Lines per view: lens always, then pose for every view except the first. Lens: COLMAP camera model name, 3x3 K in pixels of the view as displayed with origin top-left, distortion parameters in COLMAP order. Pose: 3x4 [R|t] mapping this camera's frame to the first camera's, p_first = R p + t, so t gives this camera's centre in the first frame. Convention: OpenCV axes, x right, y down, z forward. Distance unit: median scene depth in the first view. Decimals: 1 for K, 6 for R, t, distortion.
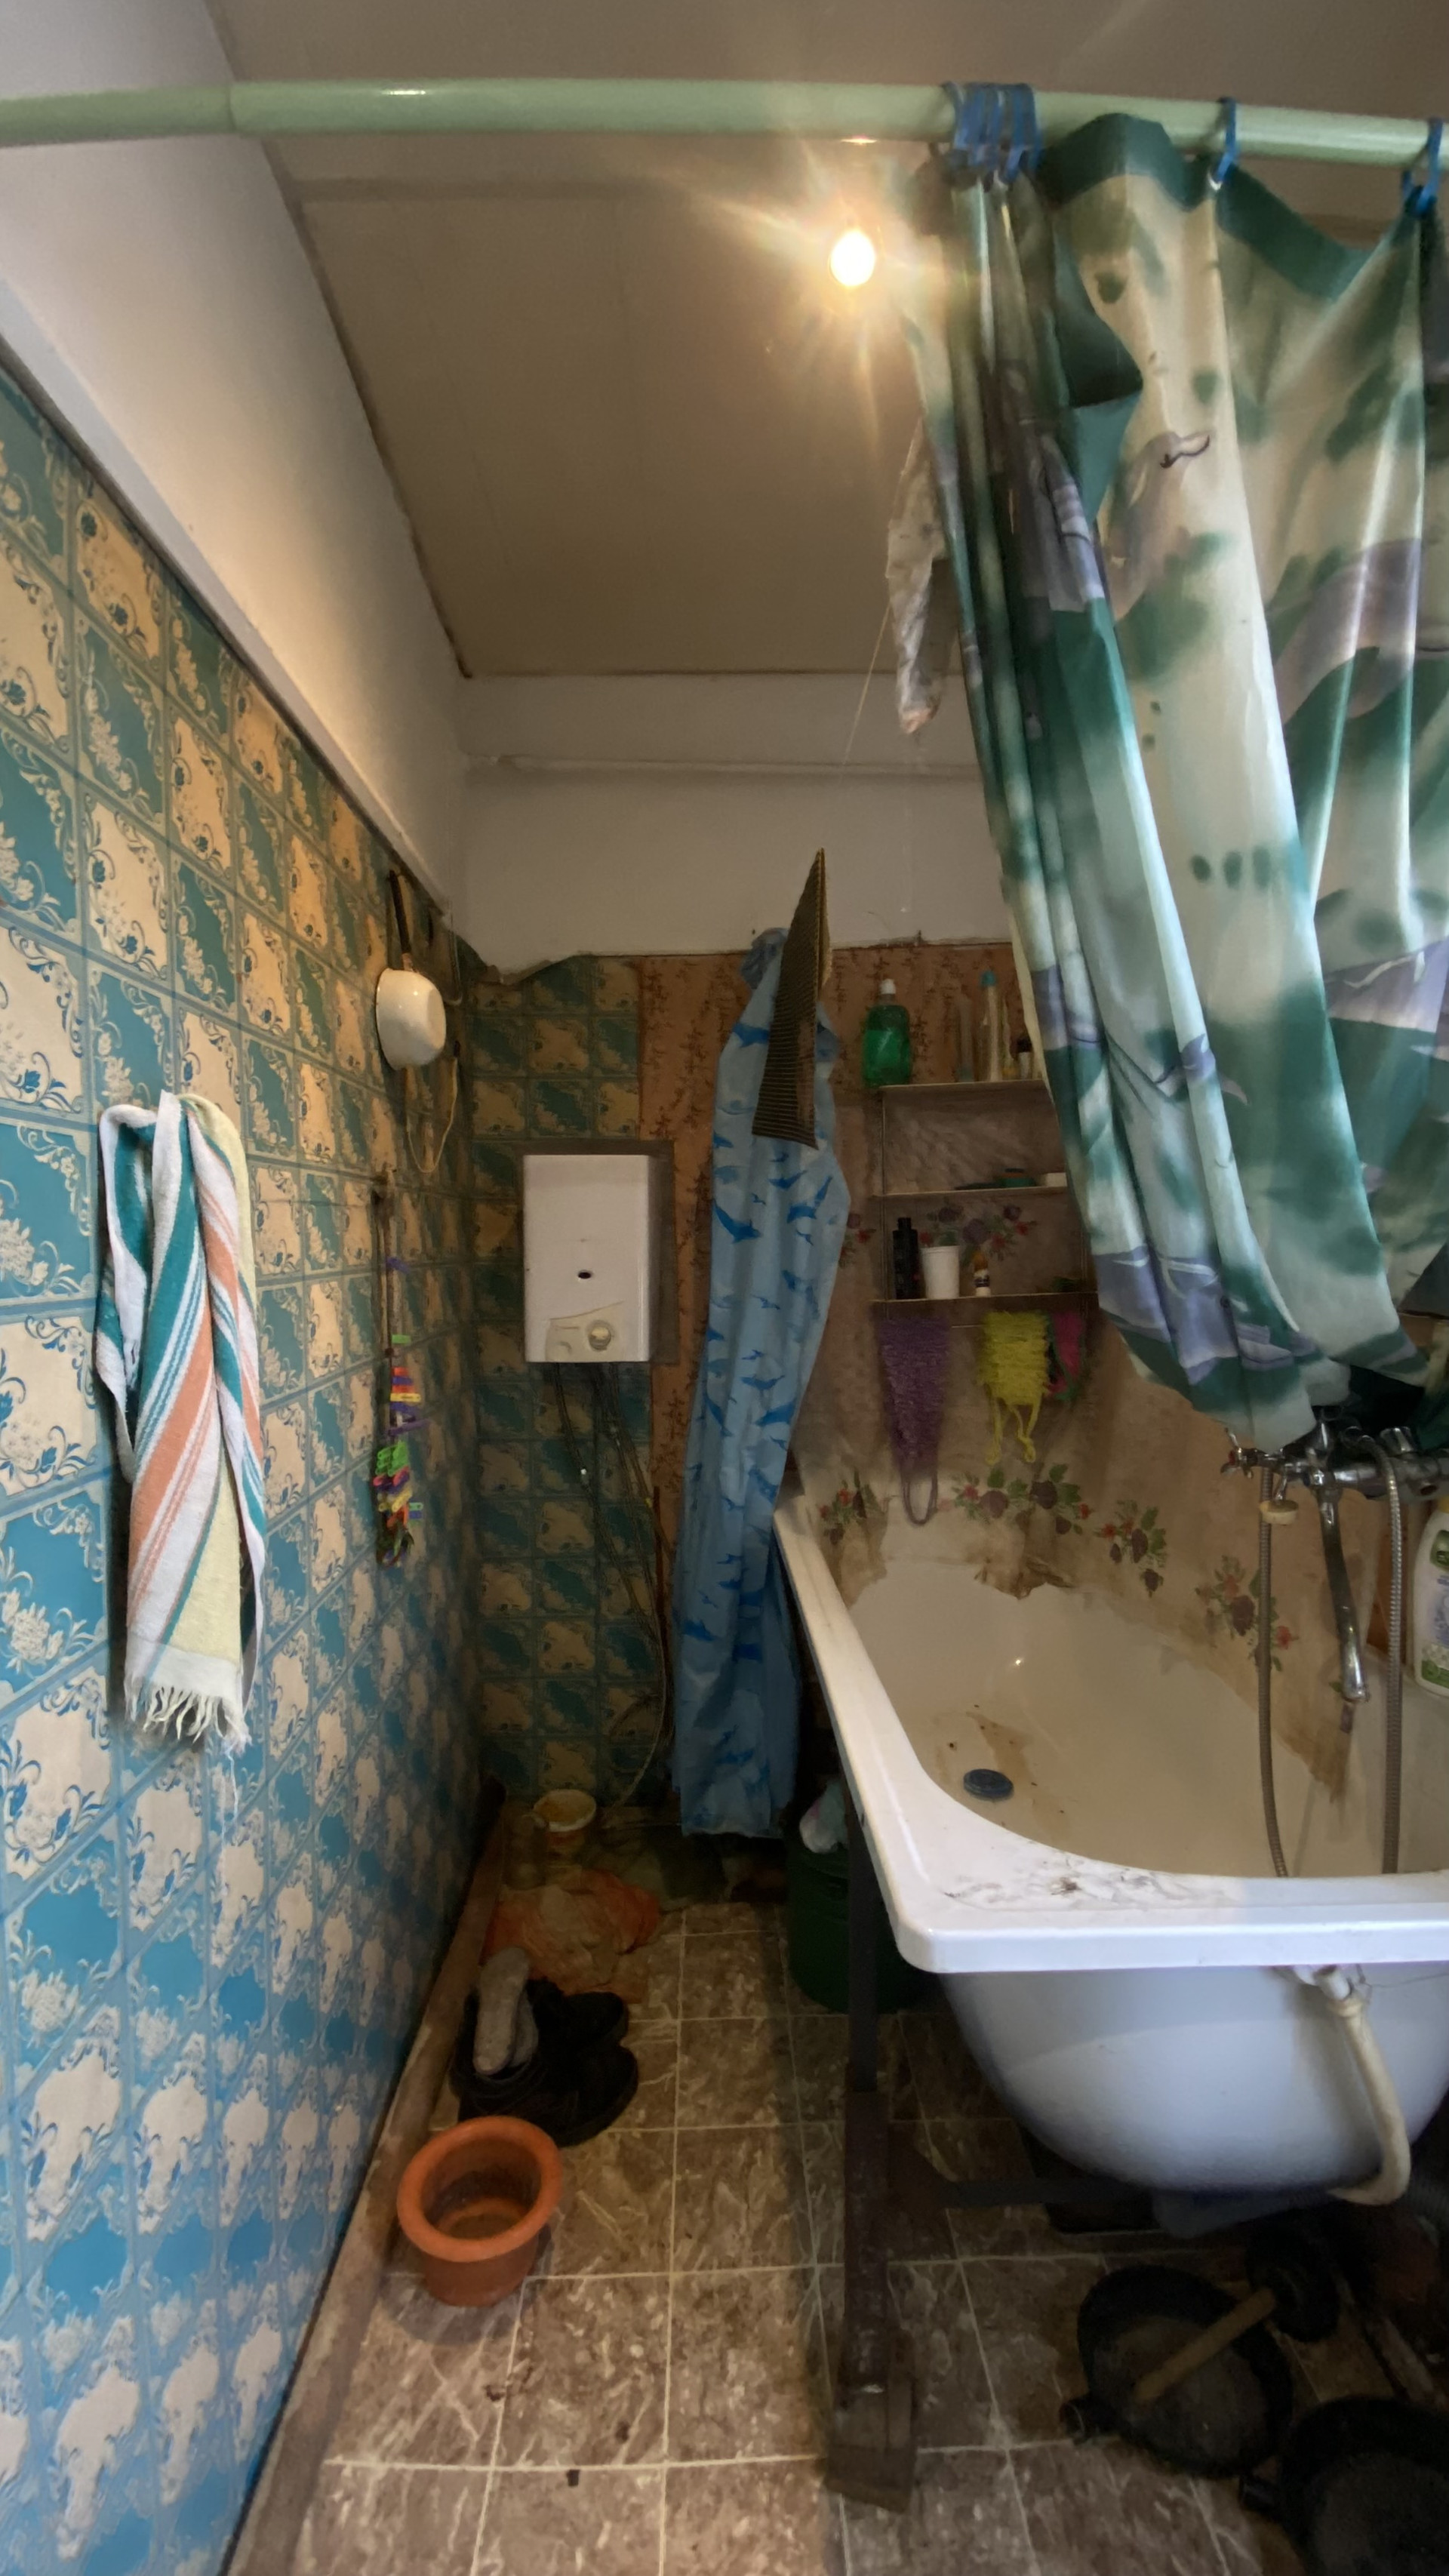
lens RADIAL K [[1064.5, 0, 720.1], [0, 1064.5, 1281.0], [0, 0, 1]] dist [-0.020798, -0.001389]
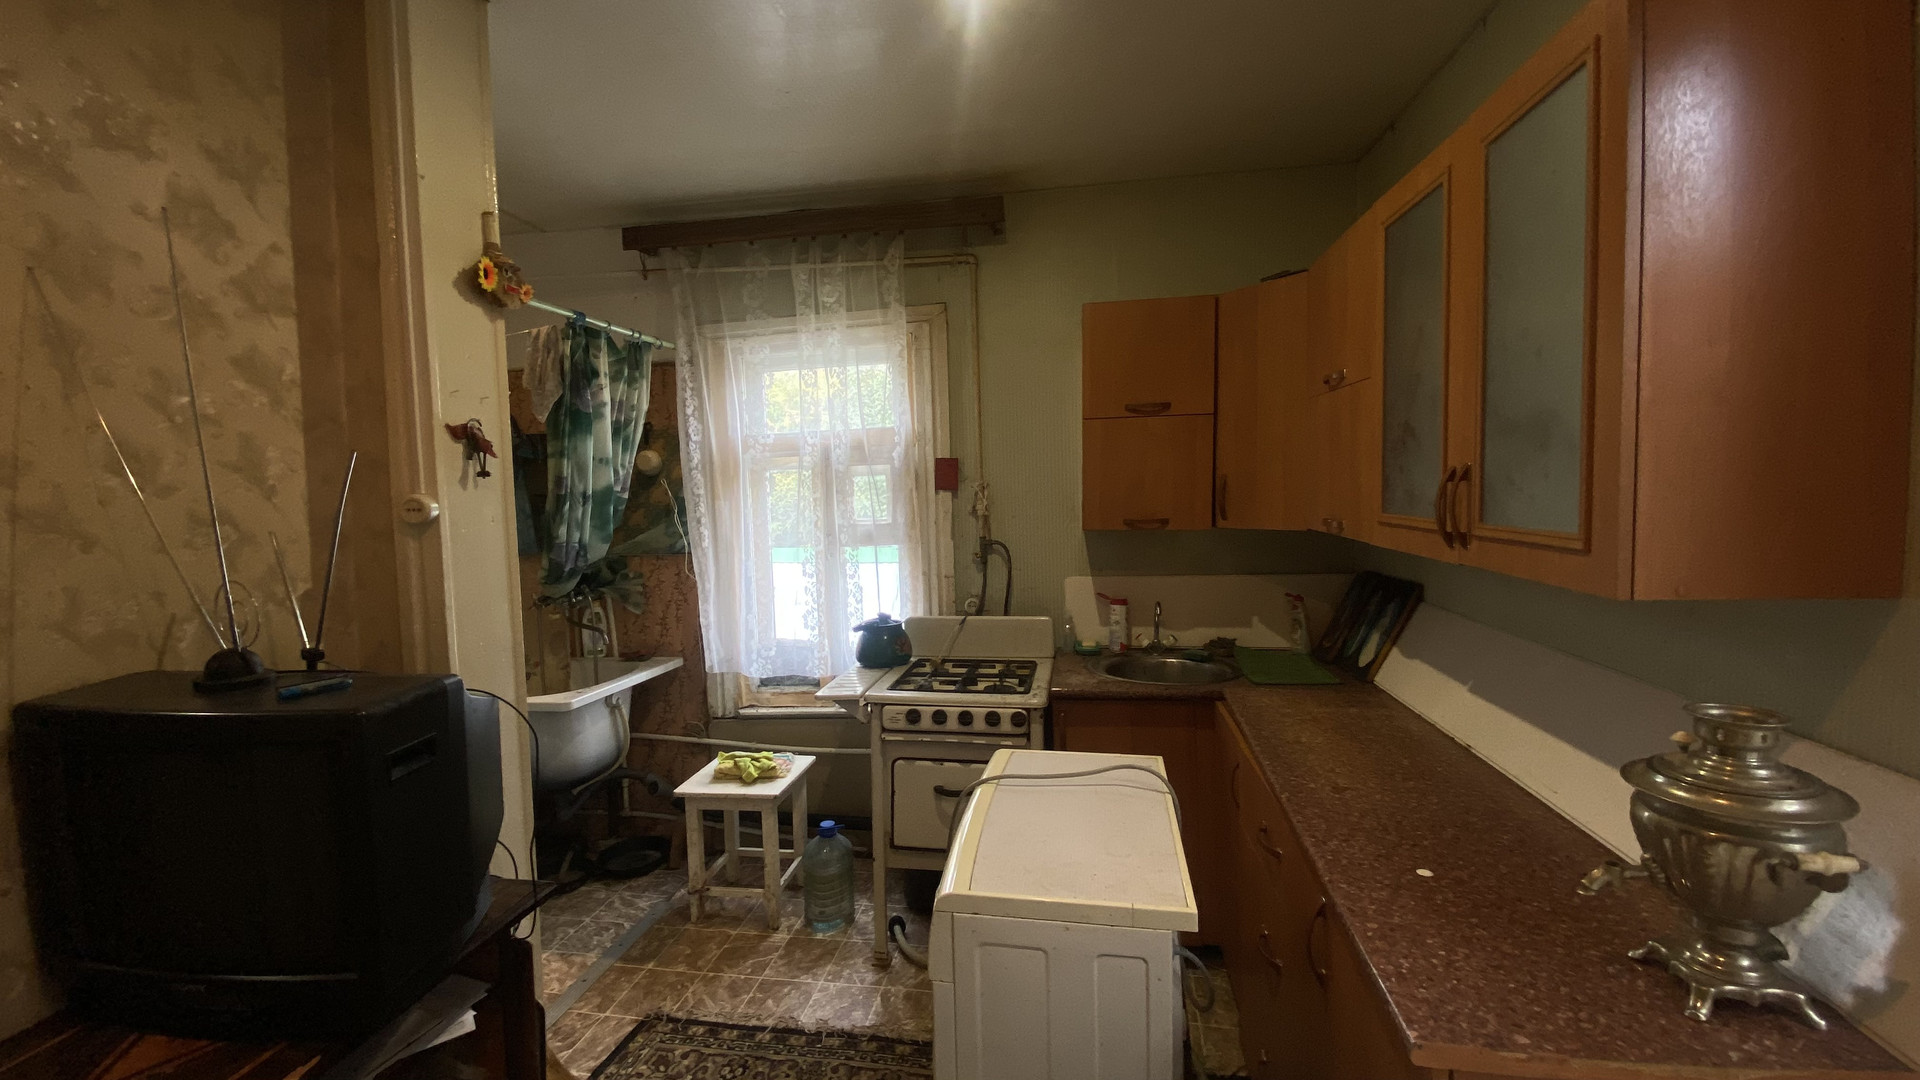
lens RADIAL K [[793.5, 0, 958.0], [0, 793.5, 538.2], [0, 0, 1]] dist [-0.020798, -0.001389]
pose [[0.198594, -0.071847, 0.977445, -2.556003], [0.063889, 0.996137, 0.060241, -0.143974], [-0.977997, 0.050484, 0.202417, -1.216718]]
